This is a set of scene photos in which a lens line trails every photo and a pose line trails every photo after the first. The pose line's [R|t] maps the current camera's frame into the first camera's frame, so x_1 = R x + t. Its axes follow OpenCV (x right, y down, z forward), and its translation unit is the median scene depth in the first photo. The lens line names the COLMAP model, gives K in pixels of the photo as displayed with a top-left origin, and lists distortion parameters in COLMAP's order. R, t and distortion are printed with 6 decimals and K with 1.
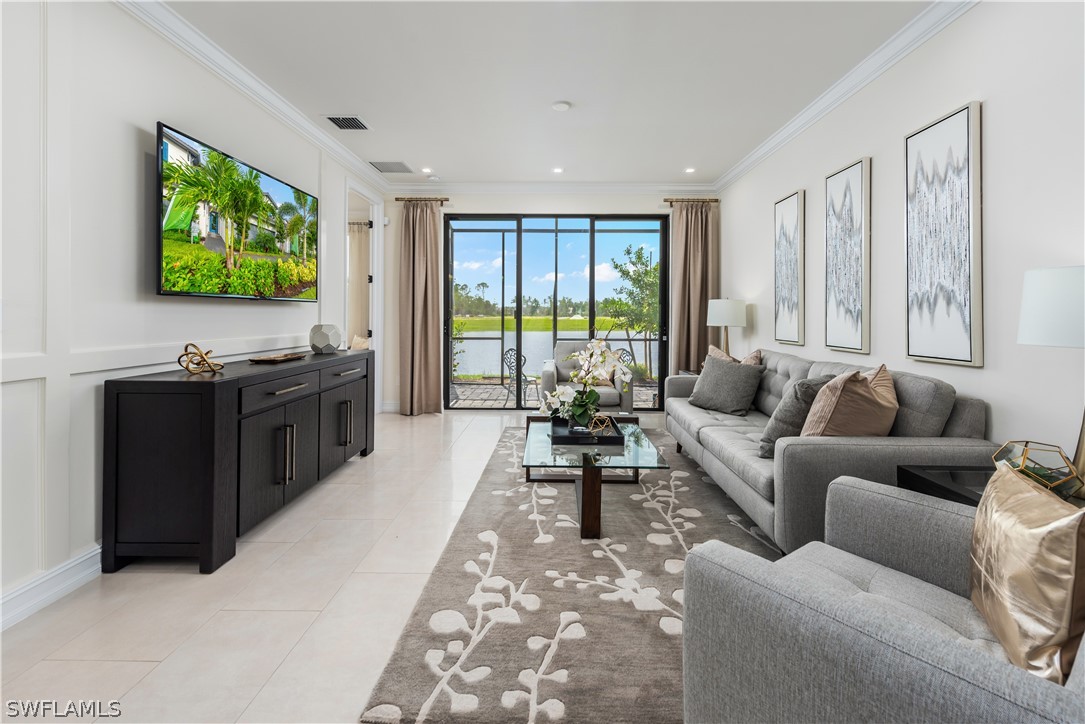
lens RADIAL K [[449.2, 0, 544.0], [0, 449.2, 316.2], [0, 0, 1]] dist [0.001015, -0.000029]
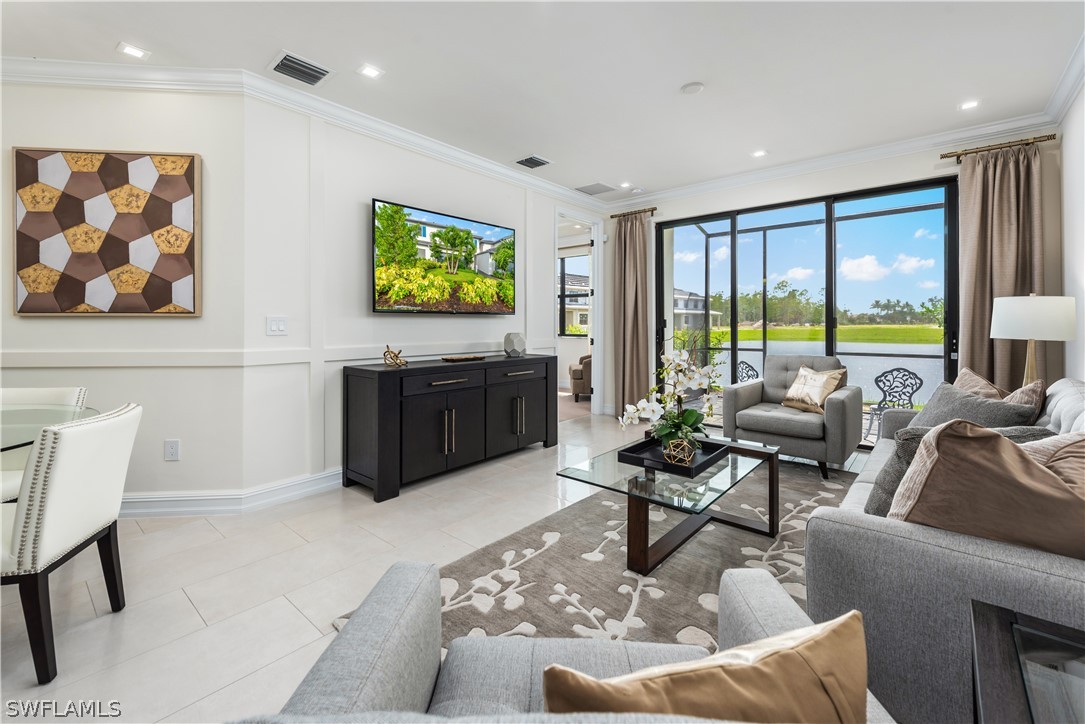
lens RADIAL K [[447.9, 0, 558.0], [0, 447.9, 321.9], [0, 0, 1]] dist [0.008019, -0.000247]
pose [[0.777726, -0.009509, -0.628532, 0.437054], [0.004305, 0.999943, -0.009801, 0.001884], [0.628589, 0.004917, 0.777722, 0.159839]]
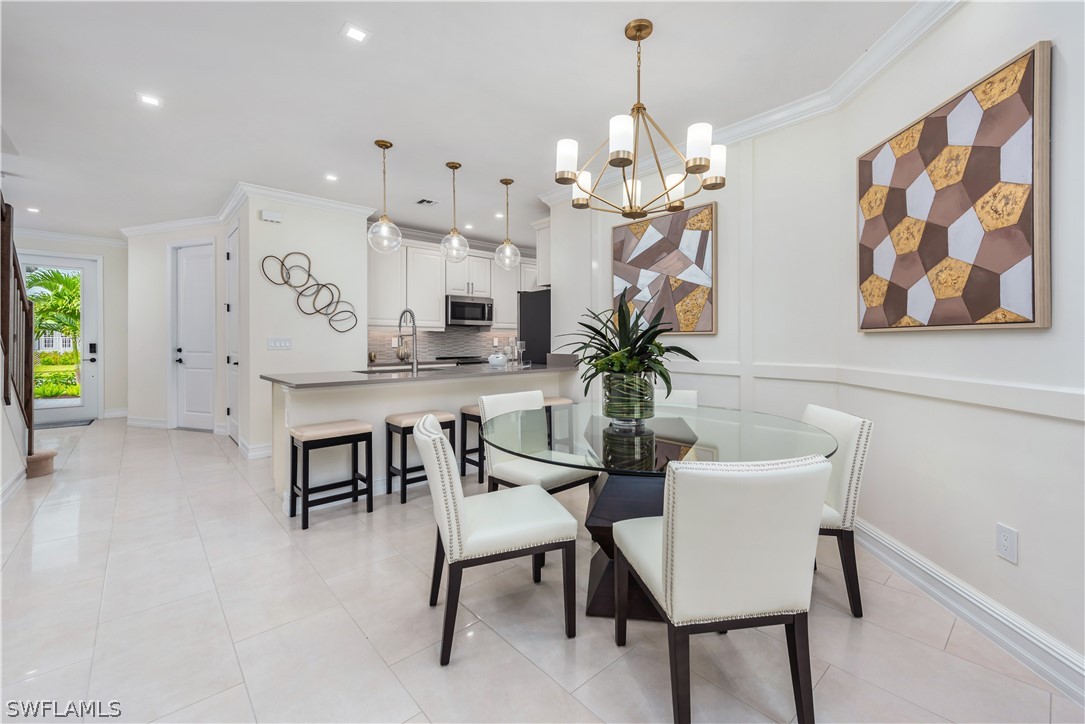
lens RADIAL K [[455.3, 0, 540.6], [0, 455.3, 341.1], [0, 0, 1]] dist [0.007419, 0.000078]
pose [[-0.743412, -0.007255, -0.668794, 0.066998], [-0.007399, 0.999969, -0.002623, 0.000037], [0.668792, 0.002999, -0.743443, 0.427798]]
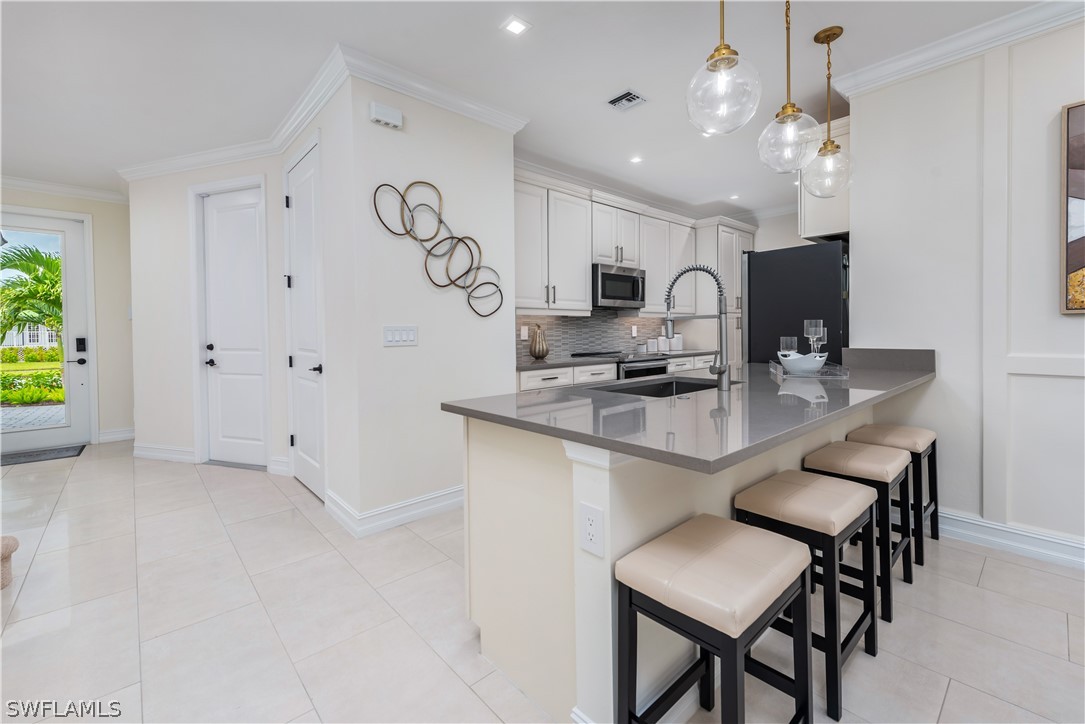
lens RADIAL K [[452.7, 0, 534.2], [0, 452.7, 337.1], [0, 0, 1]] dist [0.015424, -0.000692]
pose [[-0.741308, 0.007883, -0.671119, 0.100910], [0.001385, 0.999947, 0.010216, 0.005129], [0.671164, 0.006644, -0.741279, -0.513285]]
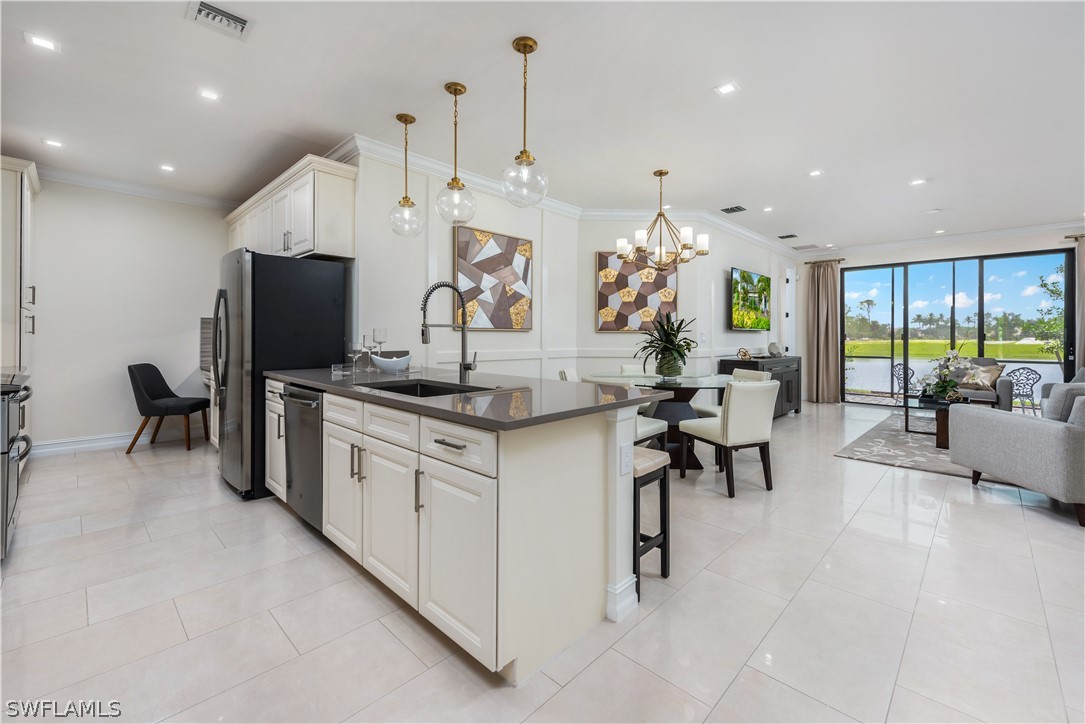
lens RADIAL K [[446.7, 0, 554.2], [0, 446.7, 336.8], [0, 0, 1]] dist [0.001931, -0.000058]
pose [[0.733923, -0.003704, -0.679223, 0.153633], [-0.000421, 0.999982, -0.005908, 0.006946], [0.679233, 0.004622, 0.733908, -1.314754]]
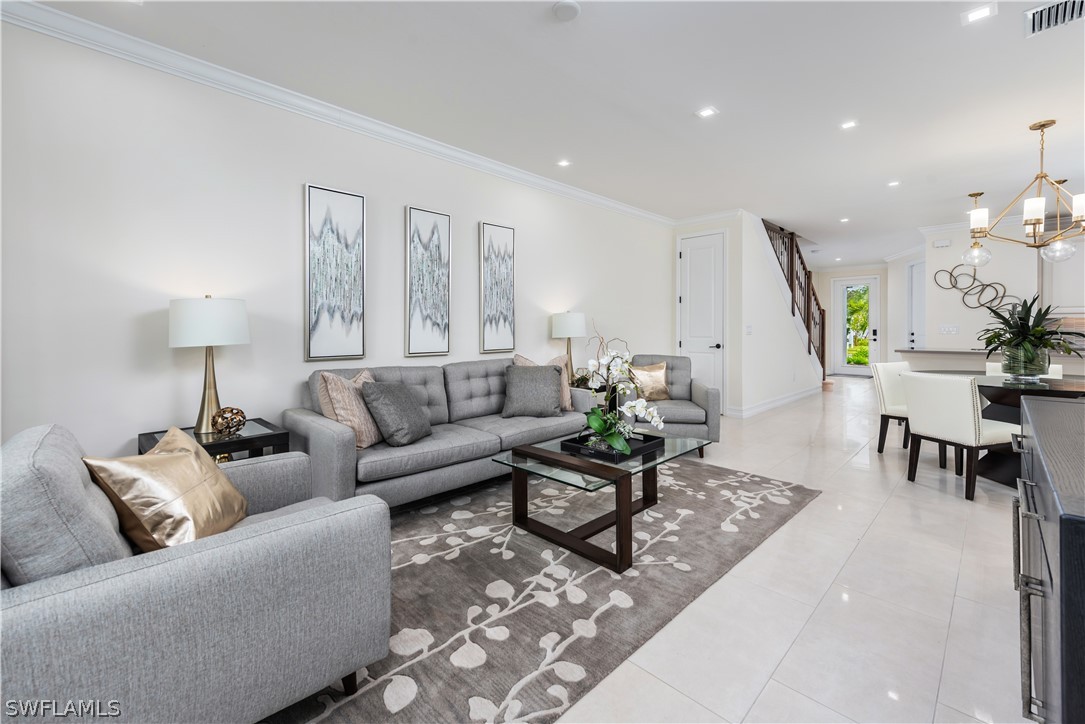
lens RADIAL K [[449.7, 0, 556.2], [0, 449.7, 332.2], [0, 0, 1]] dist [0.003515, 0.000094]
pose [[-0.725912, -0.011049, 0.687699, -0.461200], [-0.001071, 0.999888, 0.014933, -0.007162], [-0.687787, 0.010104, -0.725842, 1.681225]]
